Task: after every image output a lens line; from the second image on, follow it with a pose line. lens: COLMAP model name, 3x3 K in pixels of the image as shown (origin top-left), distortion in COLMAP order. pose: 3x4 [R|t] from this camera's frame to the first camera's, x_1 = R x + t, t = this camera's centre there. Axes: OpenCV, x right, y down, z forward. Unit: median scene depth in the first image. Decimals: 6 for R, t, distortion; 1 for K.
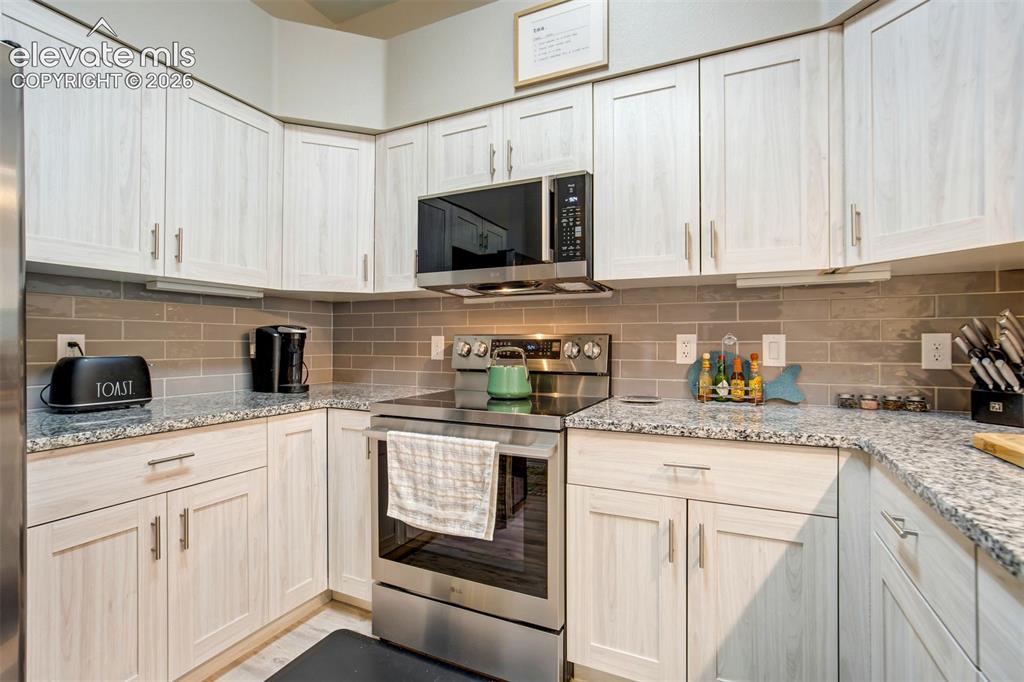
lens RADIAL K [[471.9, 0, 516.1], [0, 471.9, 340.8], [0, 0, 1]] dist [-0.031863, 0.014132]
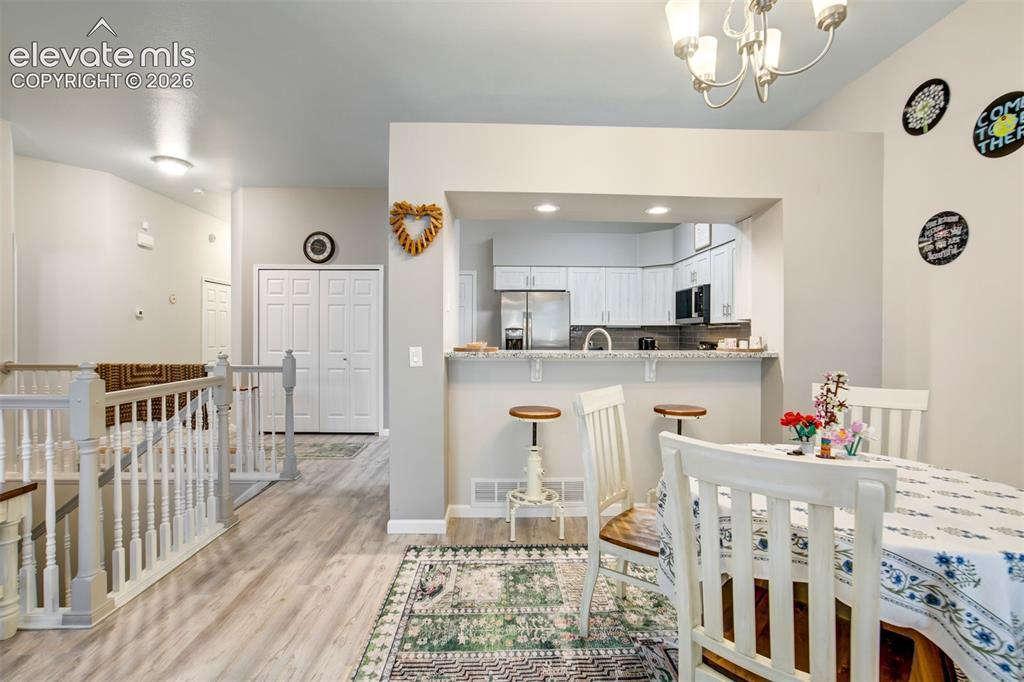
lens RADIAL K [[471.9, 0, 521.1], [0, 471.9, 347.6], [0, 0, 1]] dist [-0.031863, 0.014132]
pose [[0.469845, 0.026602, -0.882348, 2.149566], [-0.004746, 0.999607, 0.027610, -0.061158], [0.882736, -0.008785, 0.469787, -1.285823]]
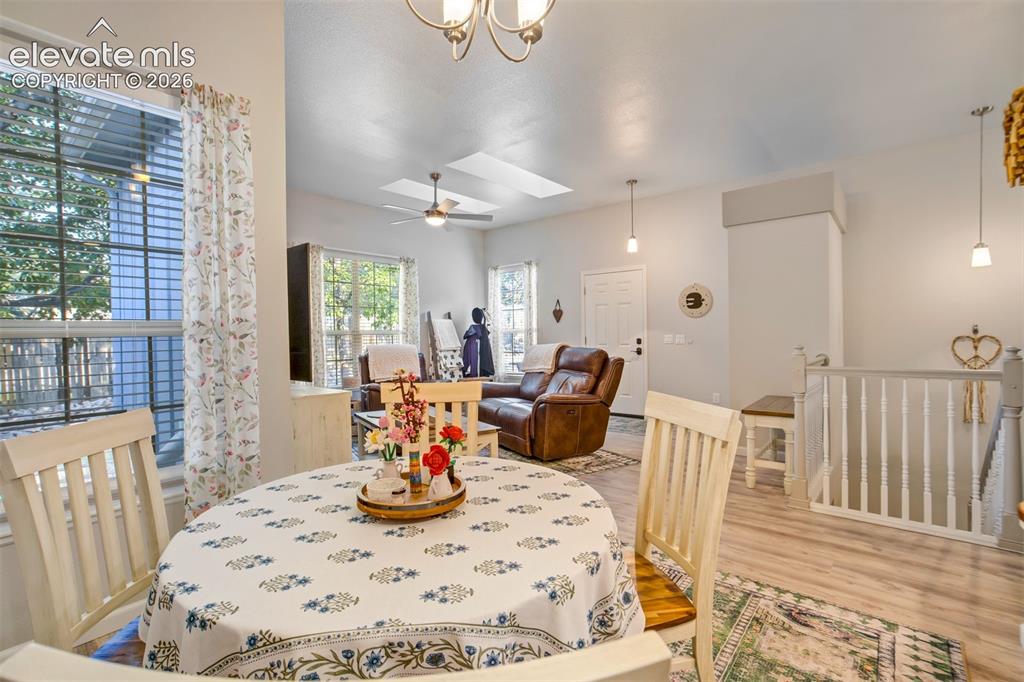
lens RADIAL K [[471.9, 0, 505.6], [0, 471.9, 339.2], [0, 0, 1]] dist [-0.031863, 0.014132]
pose [[-0.964041, 0.012419, 0.265461, 1.281740], [0.014782, 0.999867, 0.006905, -0.044611], [-0.265340, 0.010581, -0.964097, 0.371711]]
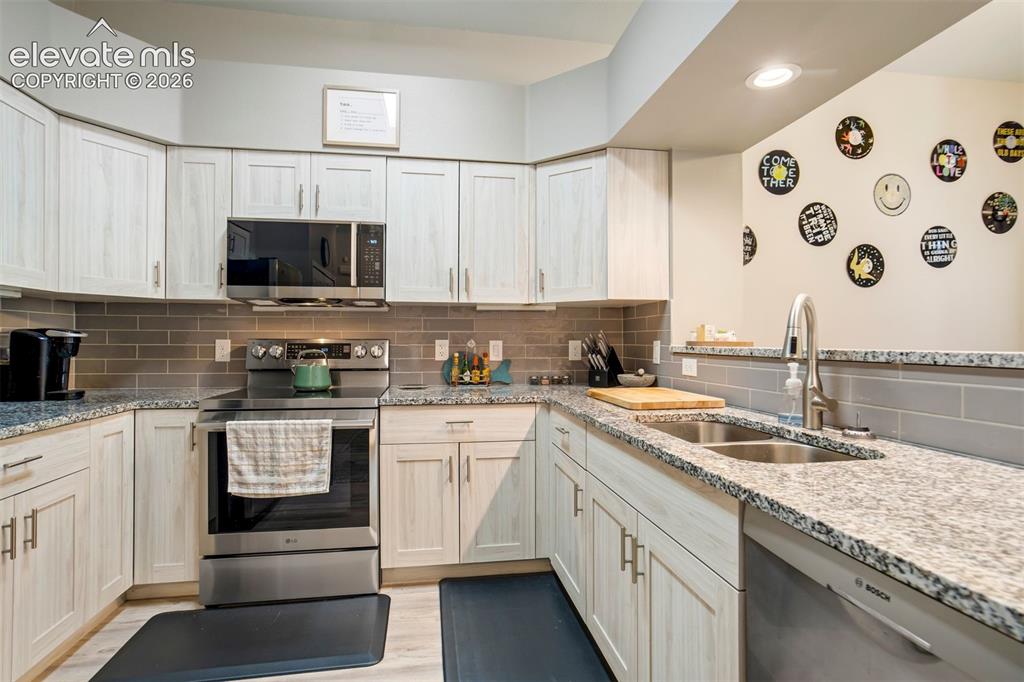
lens RADIAL K [[510.7, 0, 502.5], [0, 510.7, 335.6], [0, 0, 1]] dist [-0.006413, 0.004582]
pose [[0.828370, 0.006527, 0.560143, -0.408887], [-0.003869, 0.999975, -0.005931, -0.020690], [-0.560168, 0.002746, 0.828375, -0.451325]]
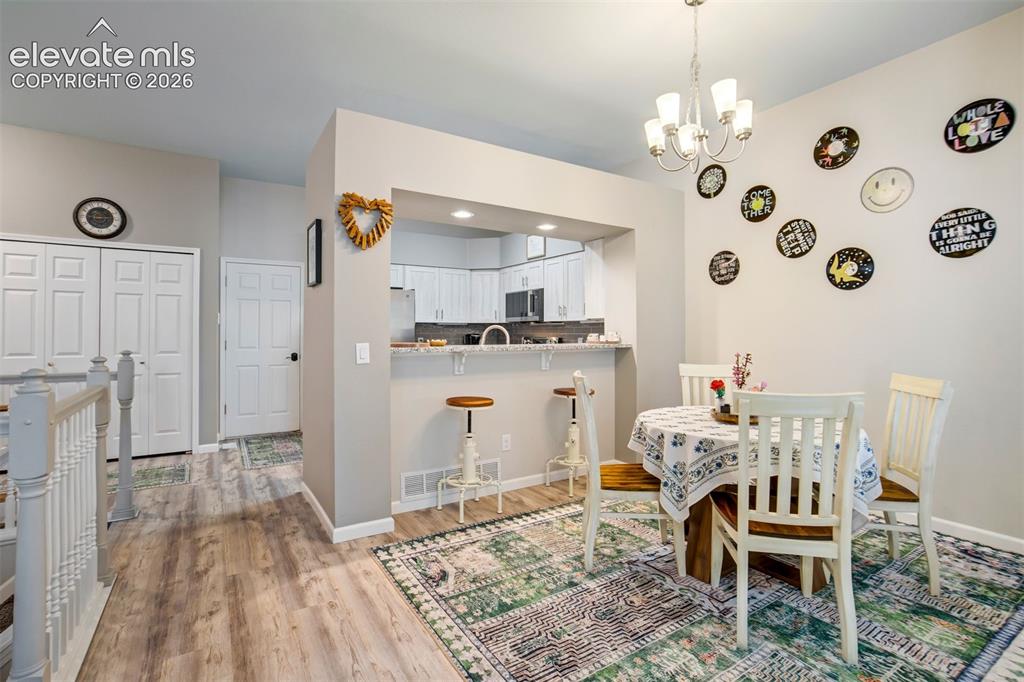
lens RADIAL K [[471.9, 0, 520.5], [0, 471.9, 336.6], [0, 0, 1]] dist [-0.031863, 0.014132]
pose [[0.853138, 0.006168, -0.521650, 1.806677], [-0.001673, 0.999957, 0.009086, -0.055197], [0.521683, -0.006879, 0.853111, -1.927870]]
